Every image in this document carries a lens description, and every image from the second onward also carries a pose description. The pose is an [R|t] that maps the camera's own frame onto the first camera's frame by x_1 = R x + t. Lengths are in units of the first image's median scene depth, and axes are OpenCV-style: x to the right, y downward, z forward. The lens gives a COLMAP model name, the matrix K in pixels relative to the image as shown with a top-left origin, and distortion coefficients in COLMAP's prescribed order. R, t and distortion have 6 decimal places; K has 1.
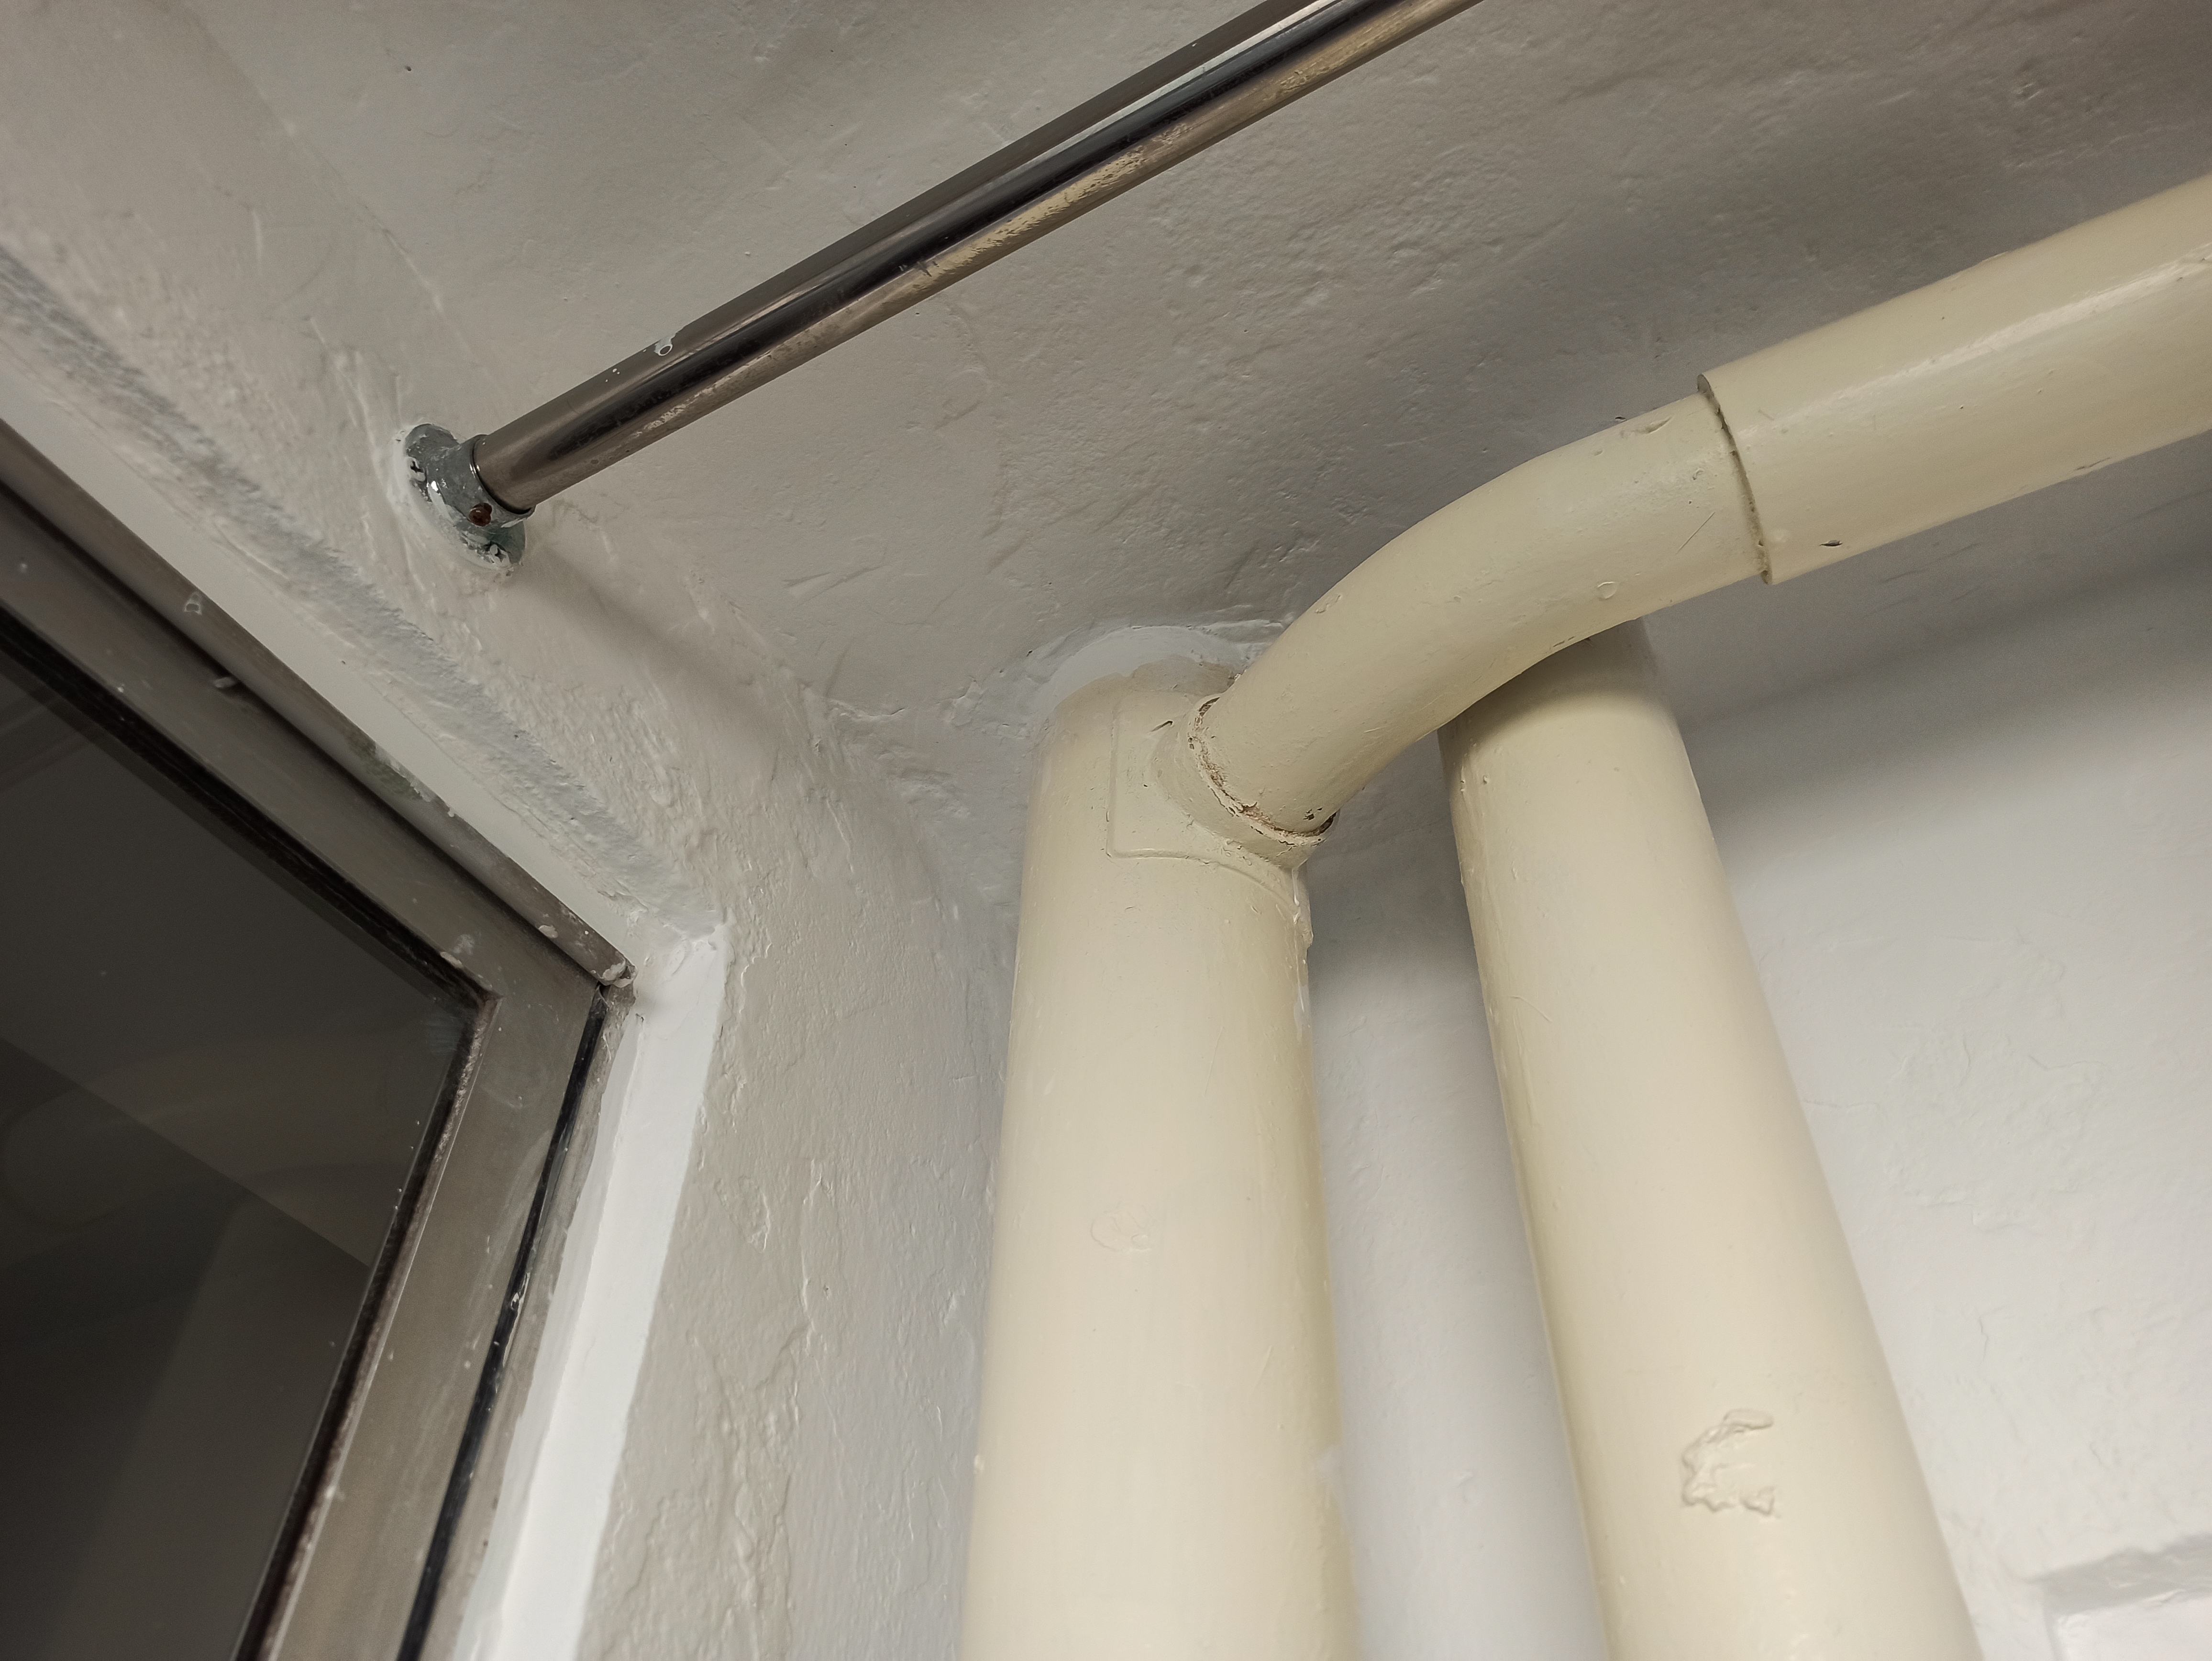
lens RADIAL K [[1650.1, 0, 1106.0], [0, 1650.1, 830.5], [0, 0, 1]] dist [0.074785, -0.102346]
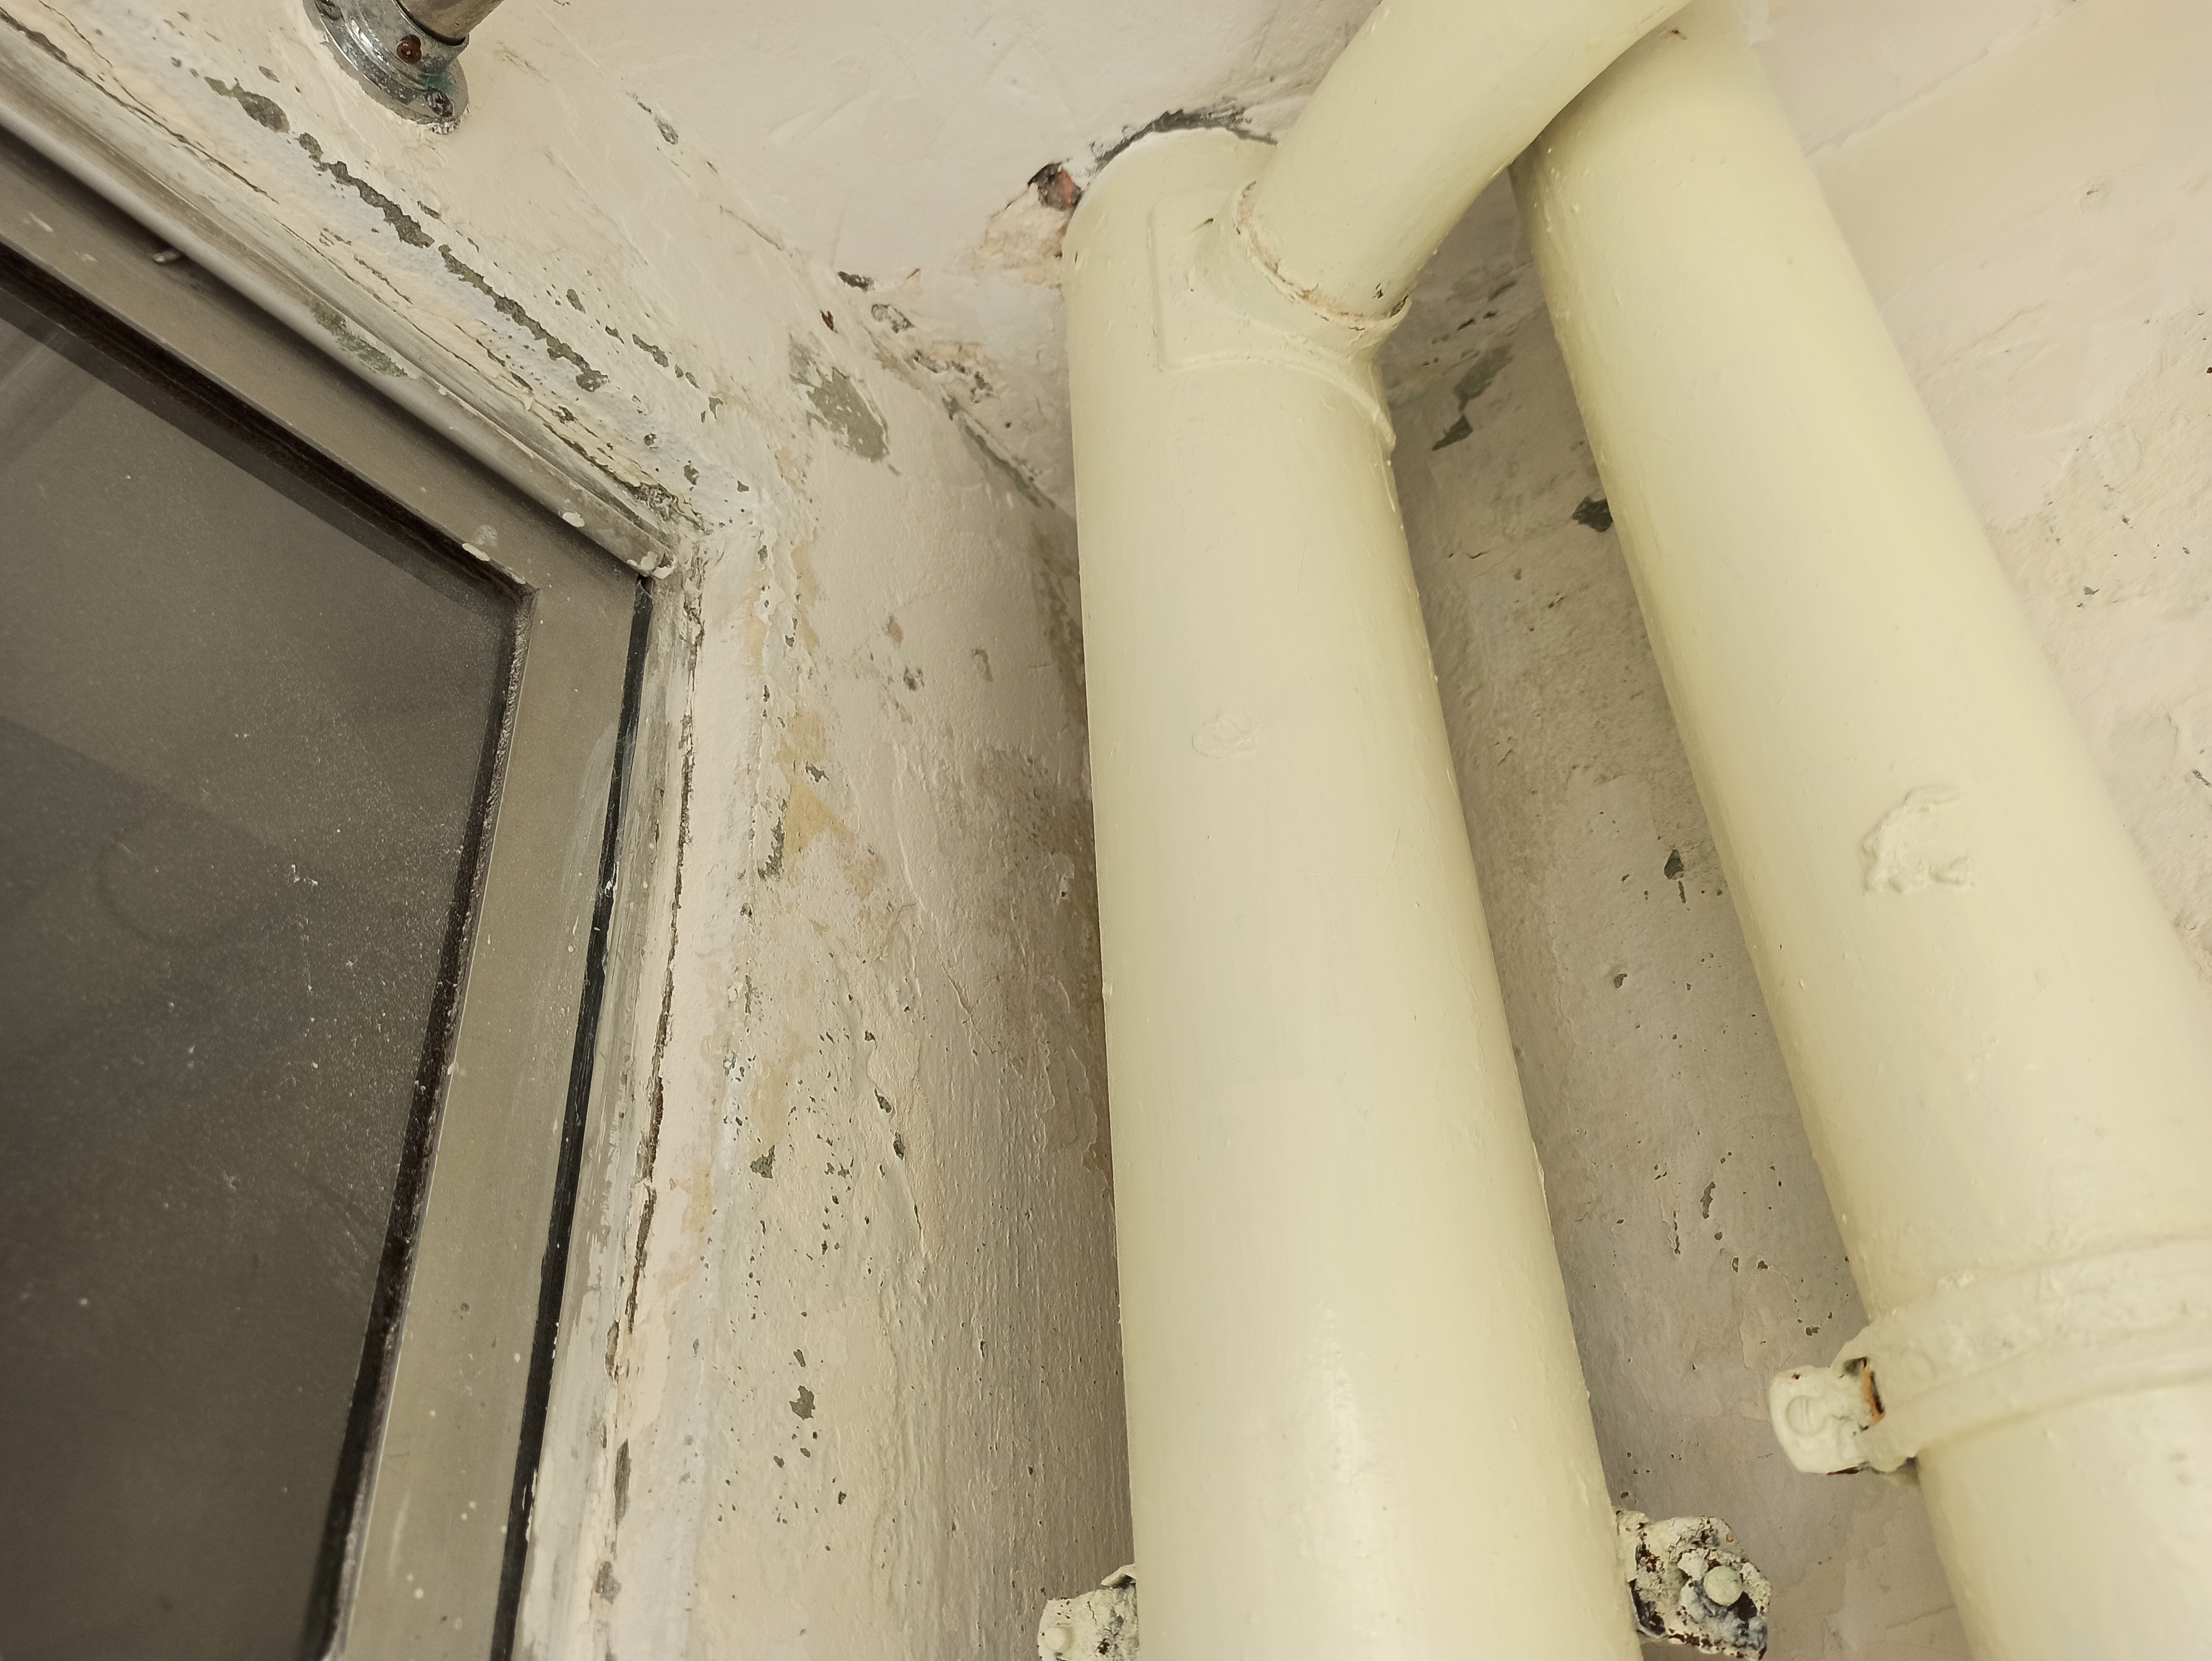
lens RADIAL K [[1657.7, 0, 1102.8], [0, 1657.7, 835.9], [0, 0, 1]] dist [0.065299, -0.091126]
pose [[0.990083, -0.126637, -0.060818, -0.007199], [0.135193, 0.976572, 0.167423, 0.113565], [0.038192, -0.173985, 0.984007, 0.057611]]
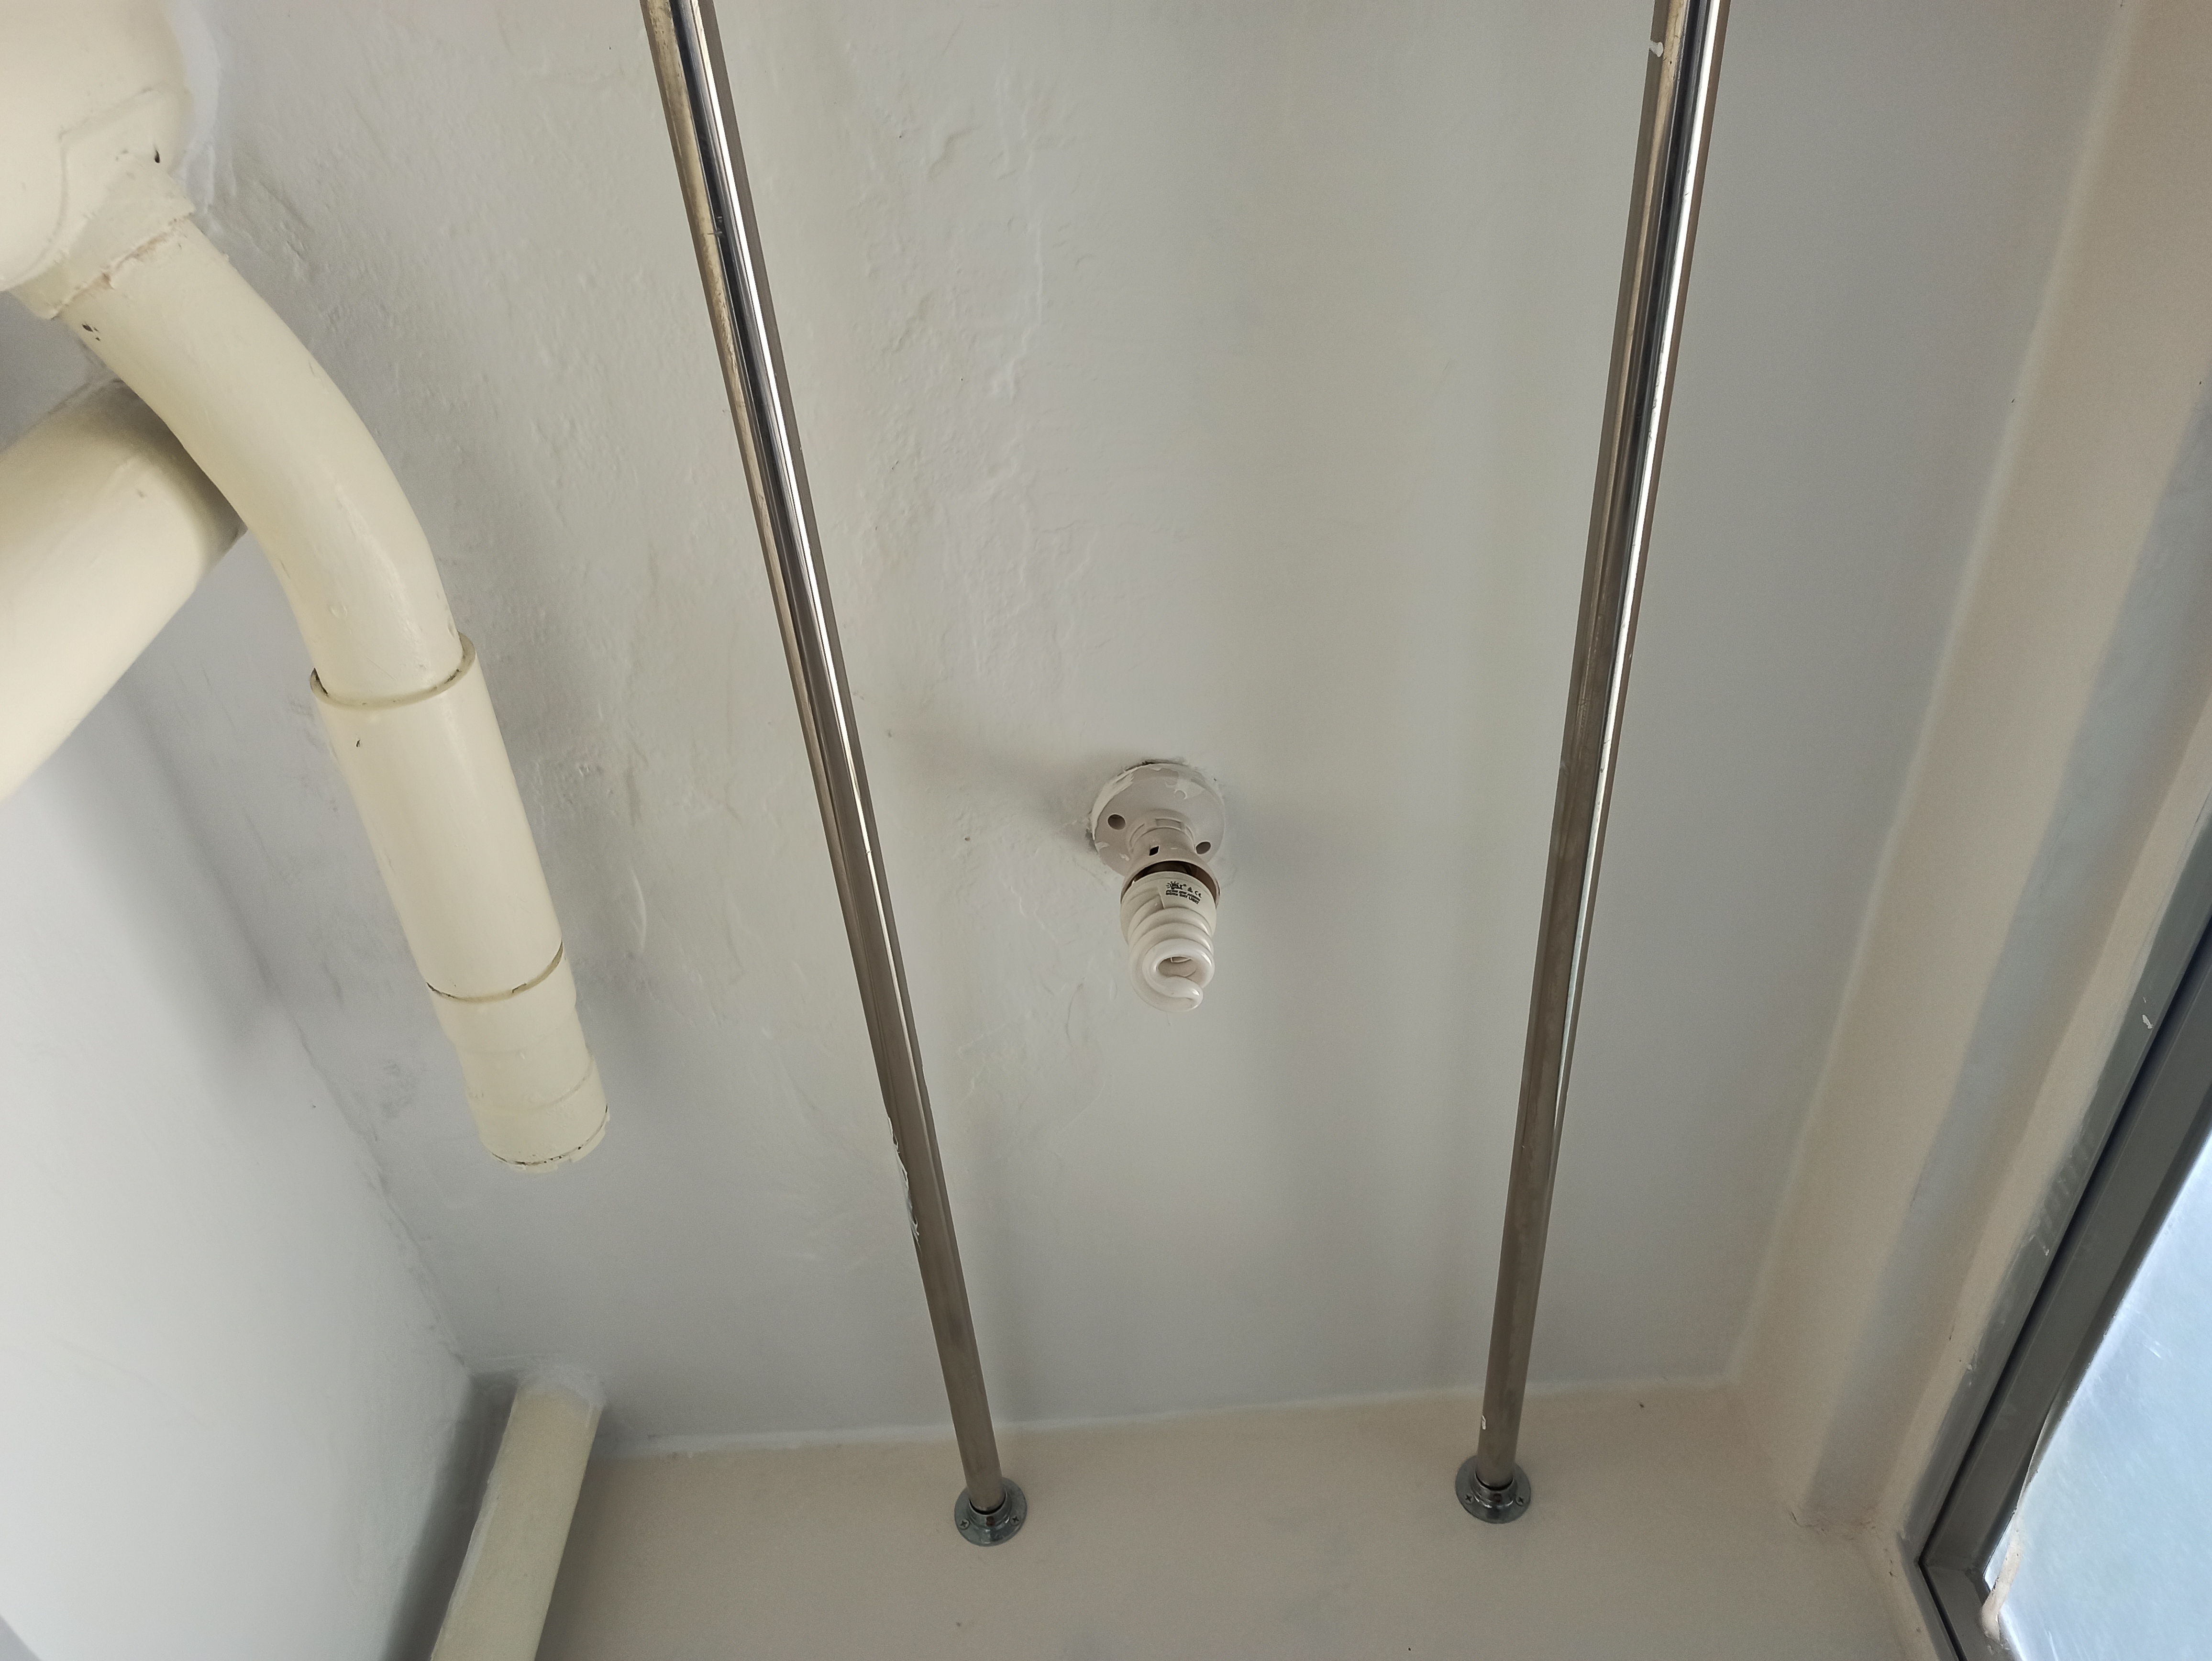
lens RADIAL K [[1674.2, 0, 1106.0], [0, 1674.2, 830.5], [0, 0, 1]] dist [0.069209, -0.055623]
pose [[-0.426648, 0.706478, 0.564677, -0.559643], [-0.630058, 0.215749, -0.745975, 0.481183], [-0.648844, -0.674048, 0.353073, 0.002438]]
